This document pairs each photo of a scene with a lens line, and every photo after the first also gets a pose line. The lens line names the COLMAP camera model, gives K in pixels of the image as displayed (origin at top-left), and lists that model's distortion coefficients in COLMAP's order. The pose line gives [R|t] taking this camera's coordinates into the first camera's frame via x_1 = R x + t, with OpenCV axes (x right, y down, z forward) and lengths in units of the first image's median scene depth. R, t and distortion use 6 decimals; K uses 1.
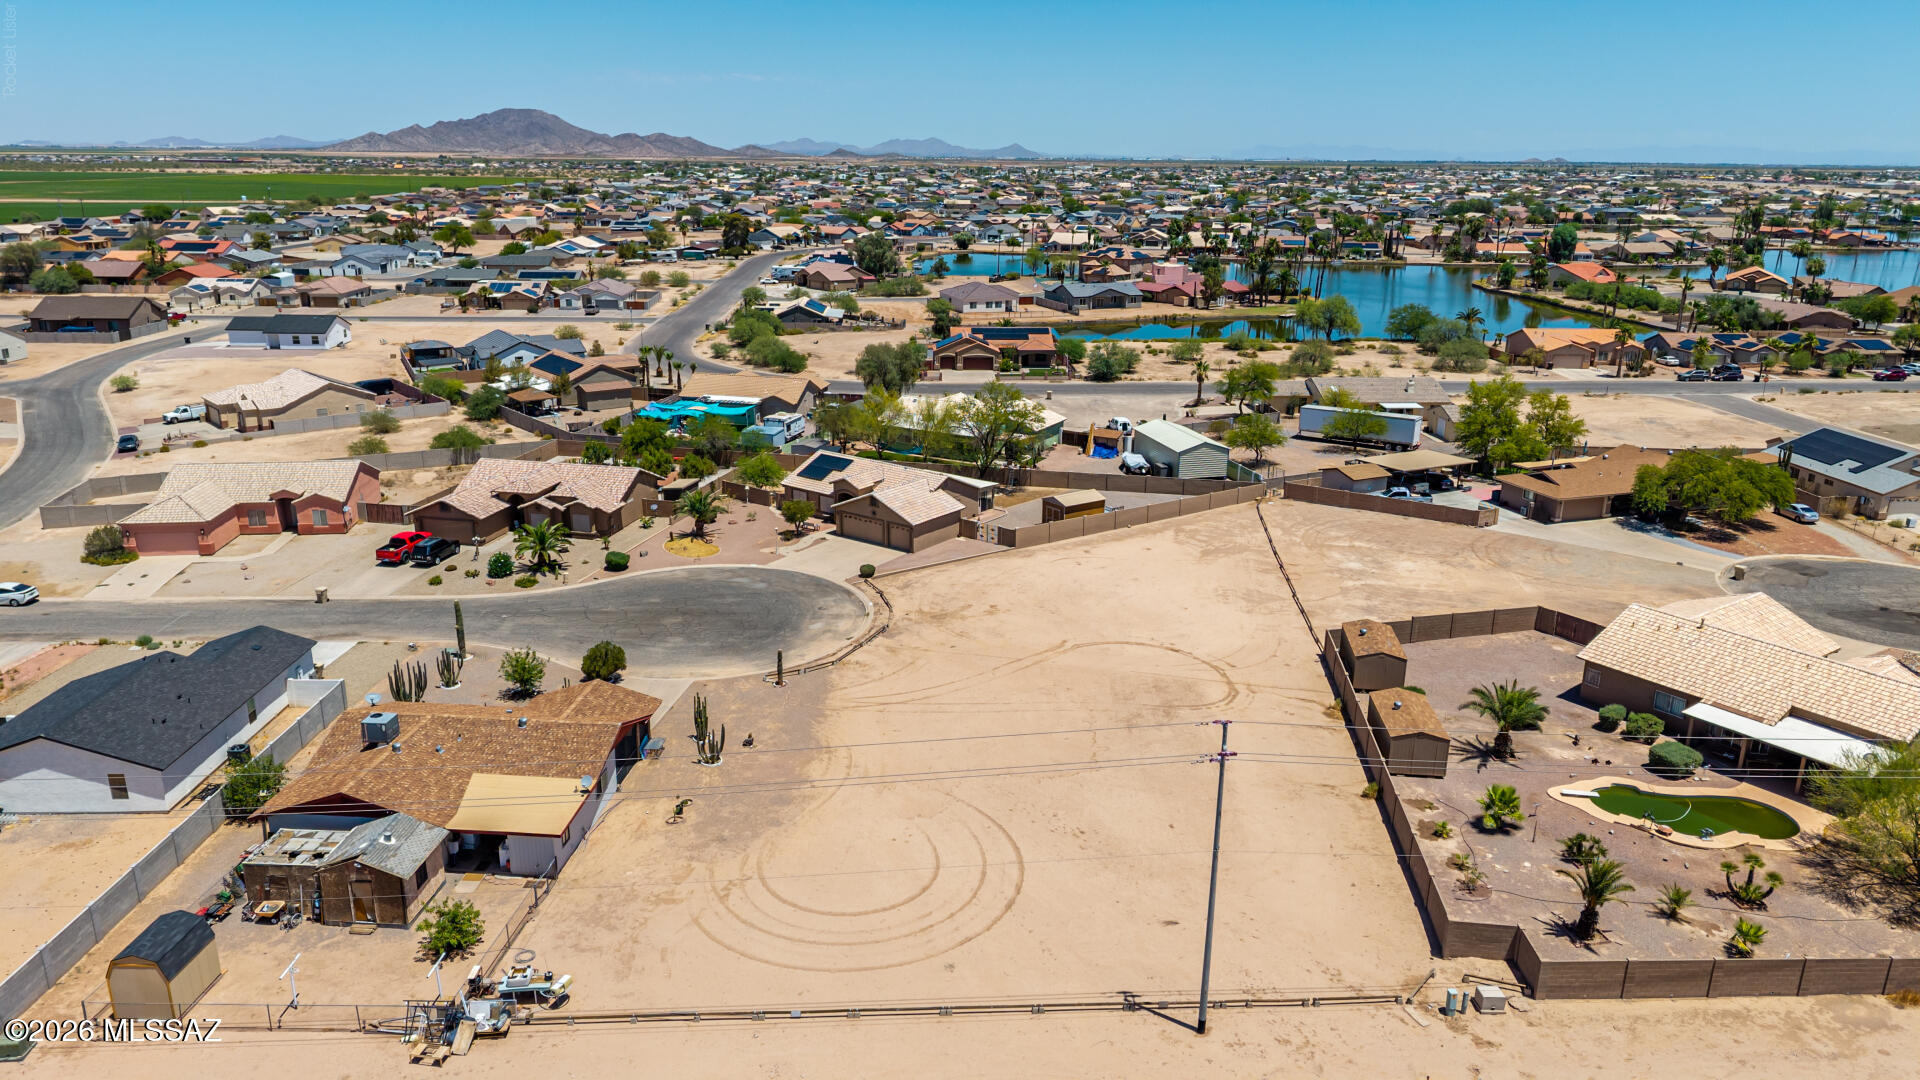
lens RADIAL K [[1273.2, 0, 960.0], [0, 1273.2, 540.0], [0, 0, 1]] dist [0.080792, -0.111970]
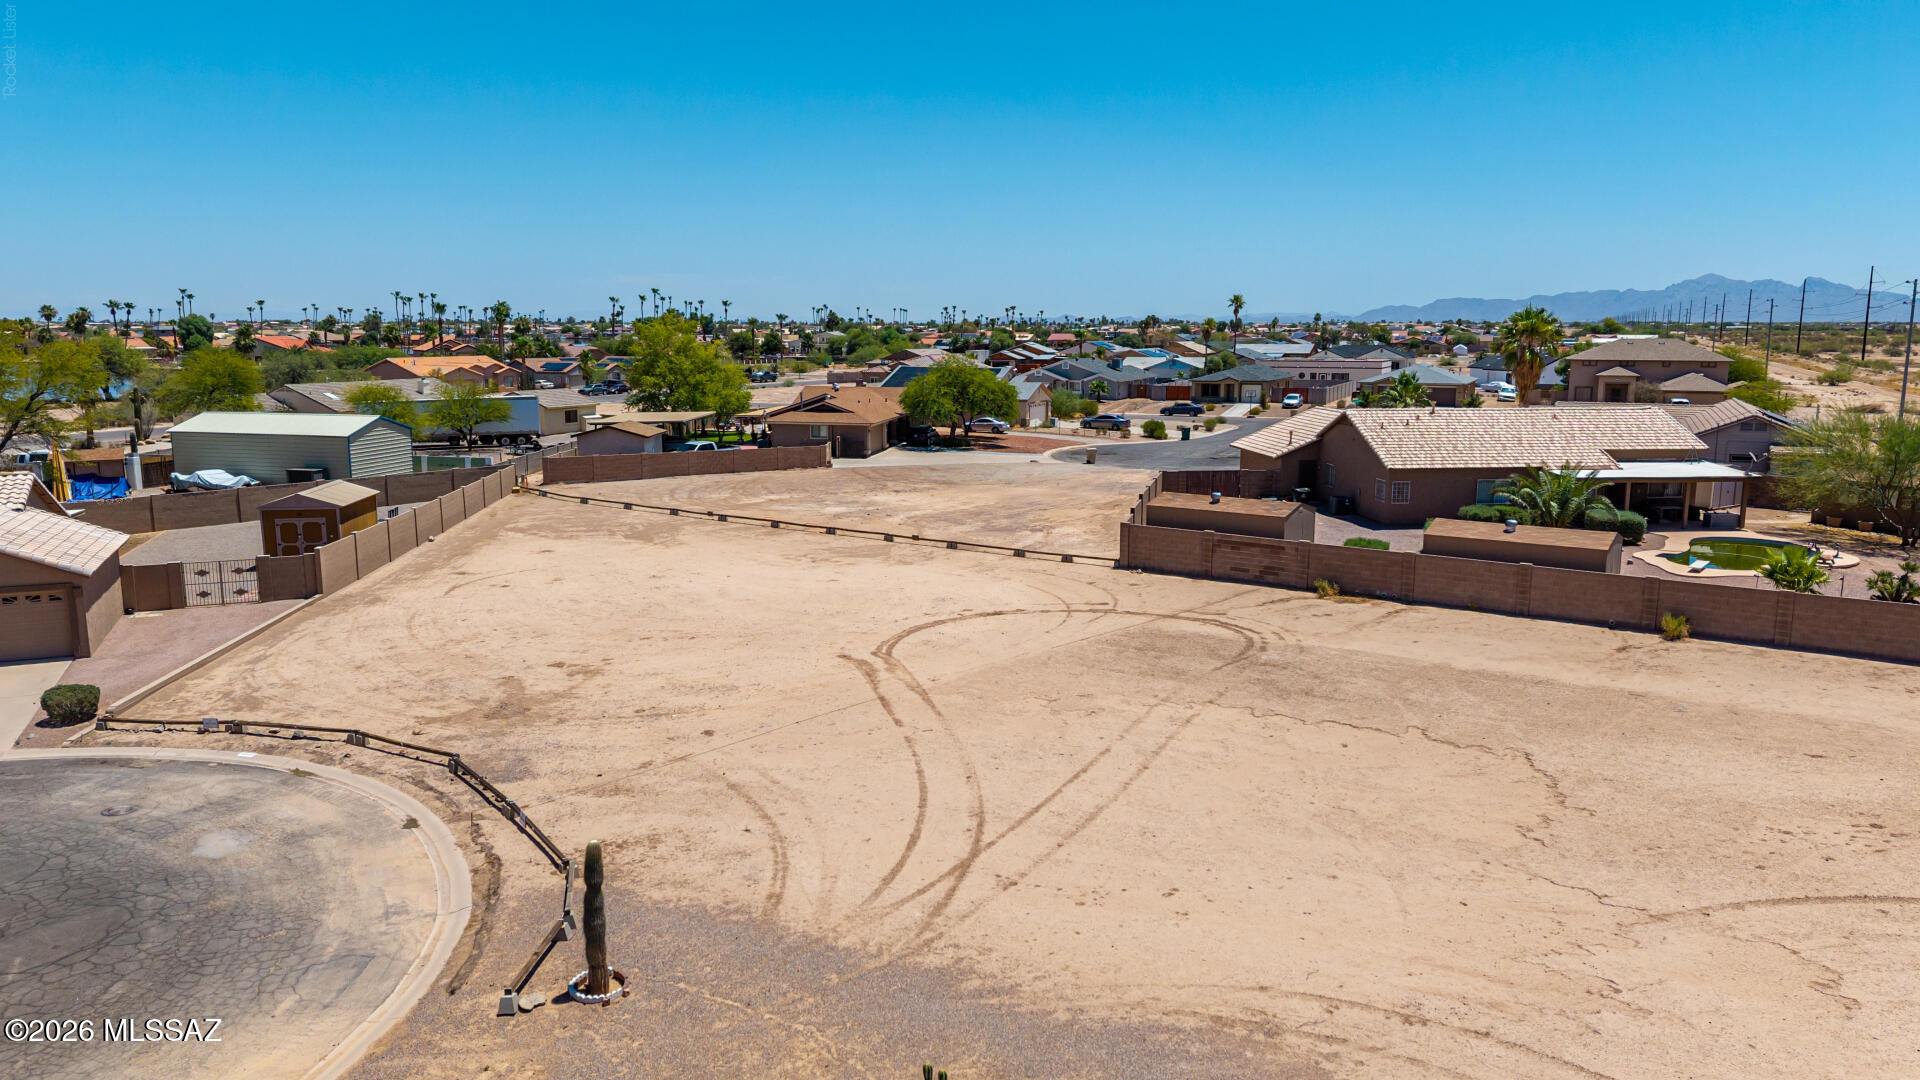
lens RADIAL K [[1302.8, 0, 960.0], [0, 1302.8, 540.0], [0, 0, 1]] dist [0.008367, -0.002290]
pose [[0.482116, -0.153727, 0.862515, -0.228384], [0.256368, 0.966147, 0.028897, 0.030505], [-0.837759, 0.207189, 0.505206, 0.591790]]
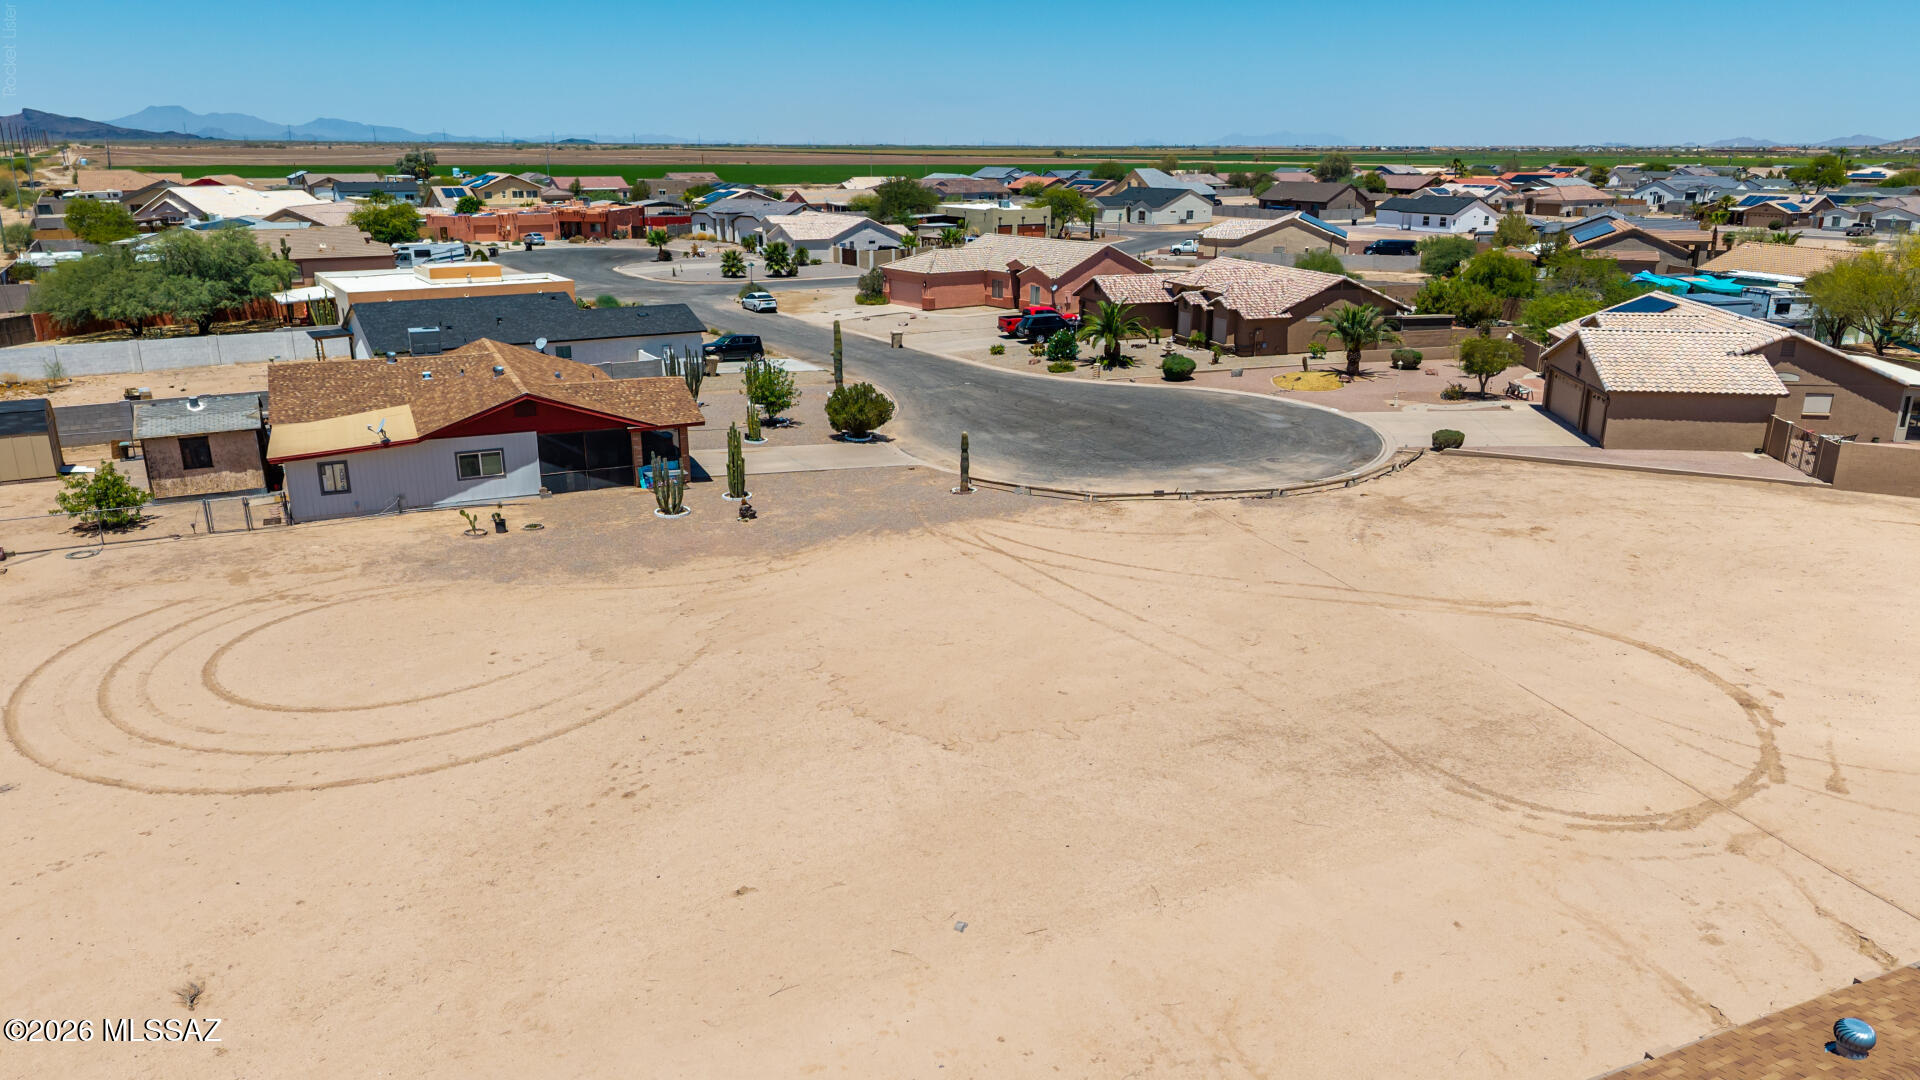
lens RADIAL K [[1279.0, 0, 960.0], [0, 1279.0, 540.0], [0, 0, 1]] dist [0.045315, -0.053377]
pose [[0.495209, 0.246802, -0.832981, 0.277254], [-0.247387, 0.959166, 0.137117, 0.038093], [0.832807, 0.138167, 0.536043, 0.497592]]
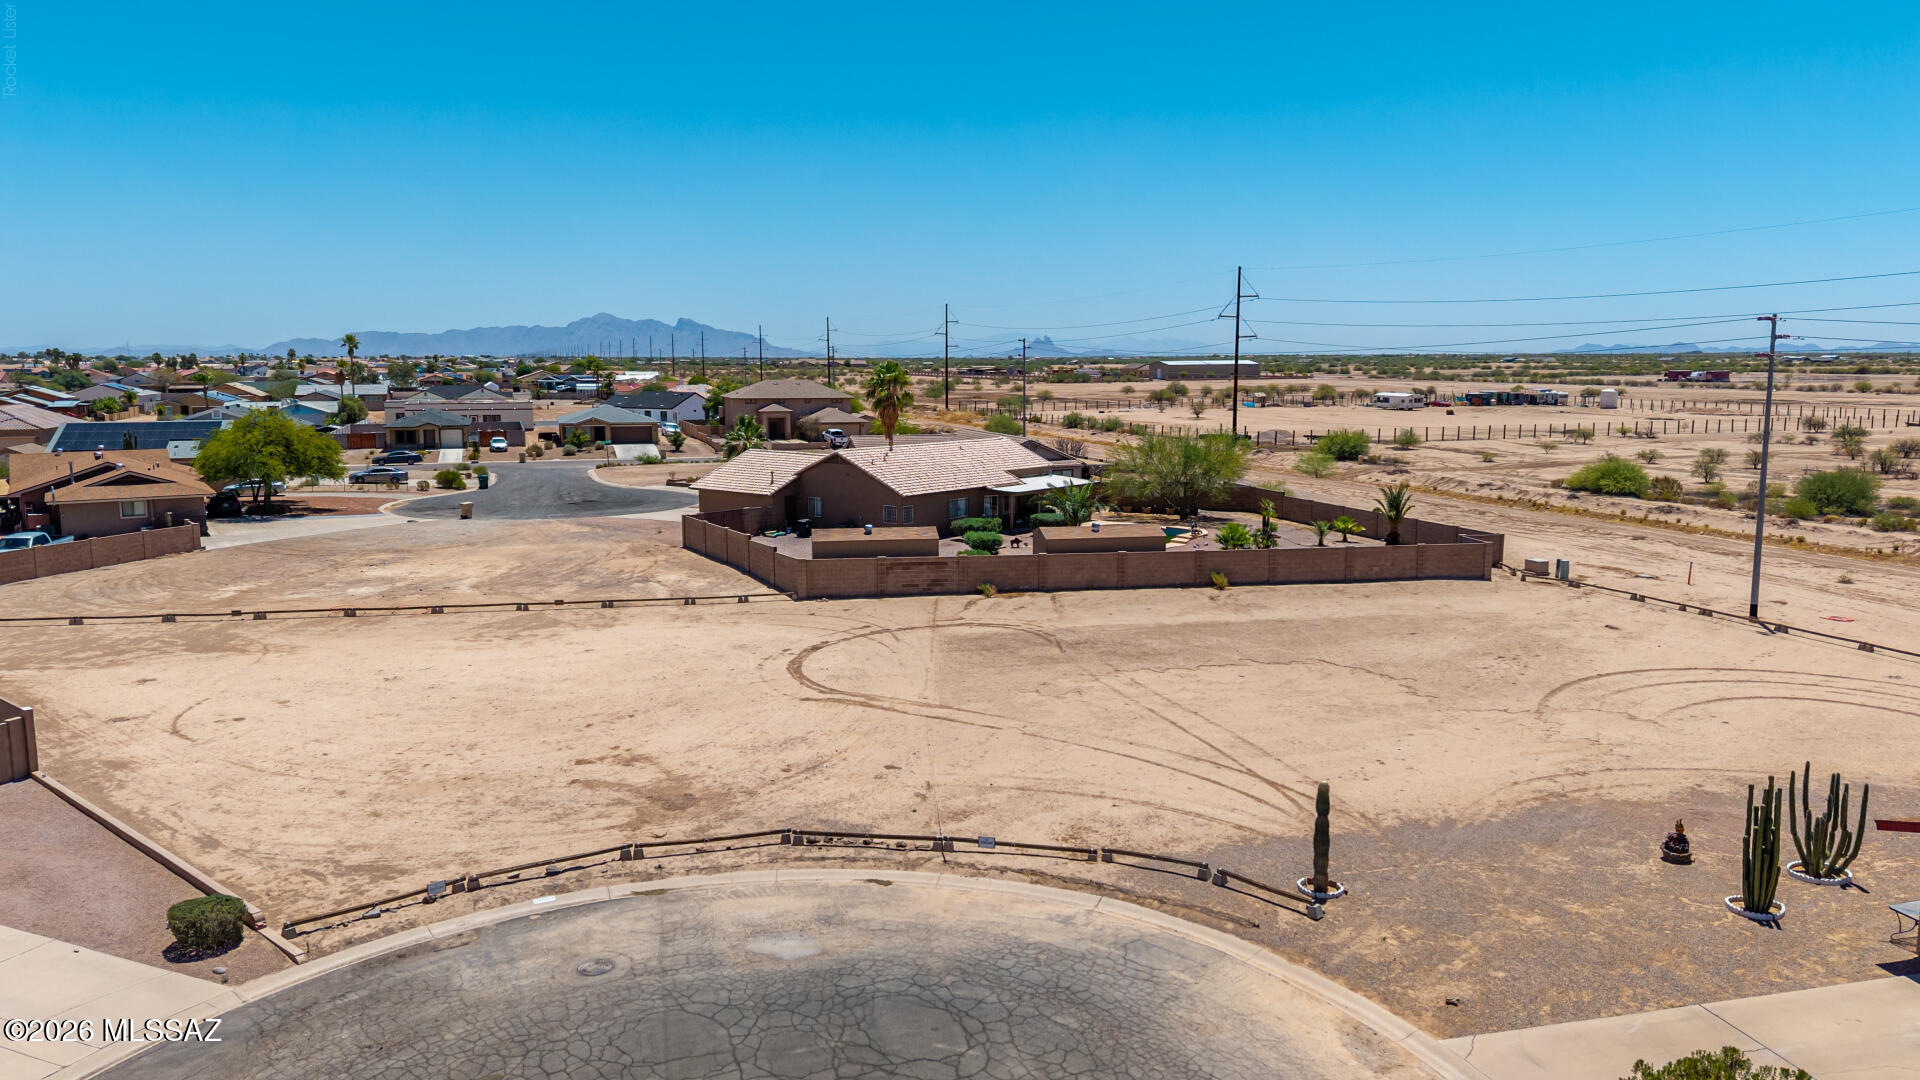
lens RADIAL K [[1310.6, 0, 957.9], [0, 1310.6, 506.4], [0, 0, 1]] dist [0.034790, -0.032450]
pose [[-0.269580, -0.118860, 0.955614, -0.322578], [0.276814, 0.940905, 0.195120, -0.056879], [-0.922334, 0.317128, -0.220747, 0.839747]]
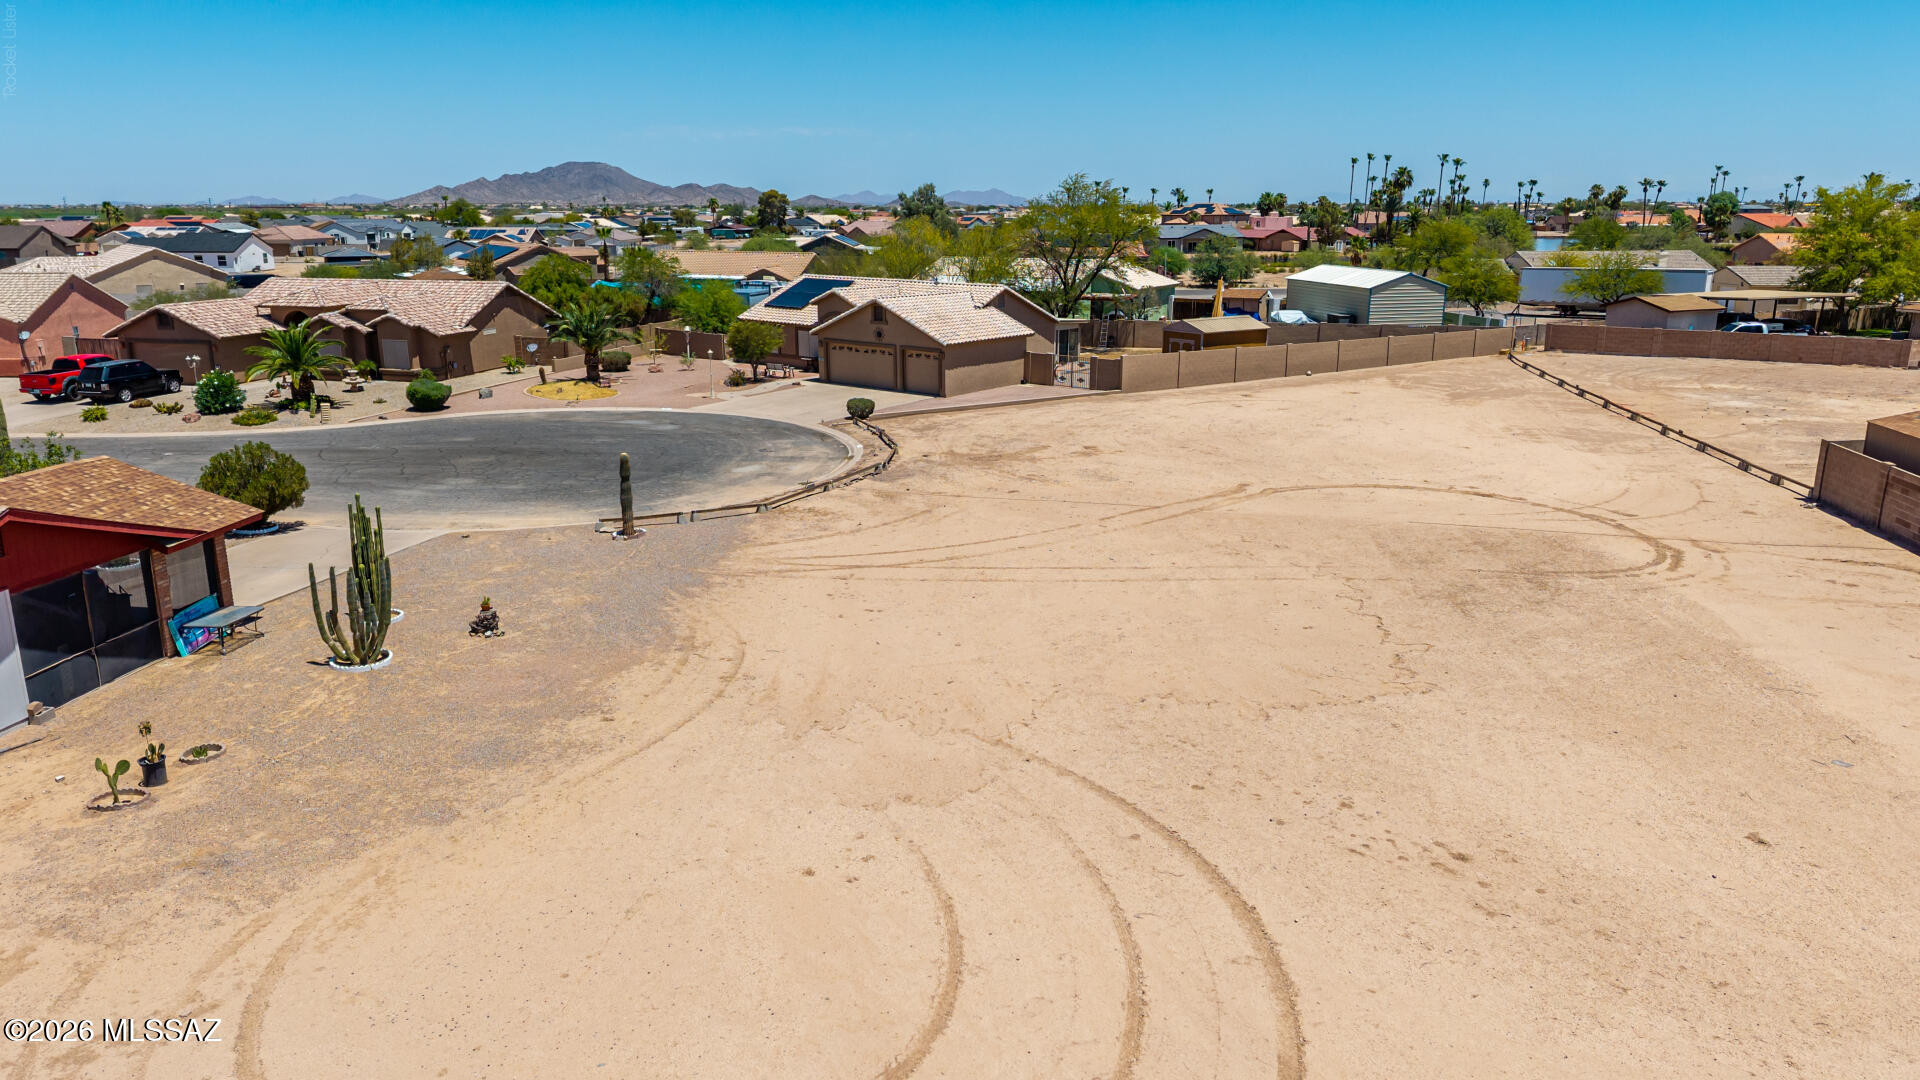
lens RADIAL K [[1310.6, 0, 957.9], [0, 1310.6, 506.4], [0, 0, 1]] dist [0.034790, -0.032450]
pose [[0.998842, 0.000112, -0.048121, -0.002129], [-0.003301, 0.997802, -0.066180, 0.098357], [0.048008, 0.066263, 0.996647, 0.401882]]
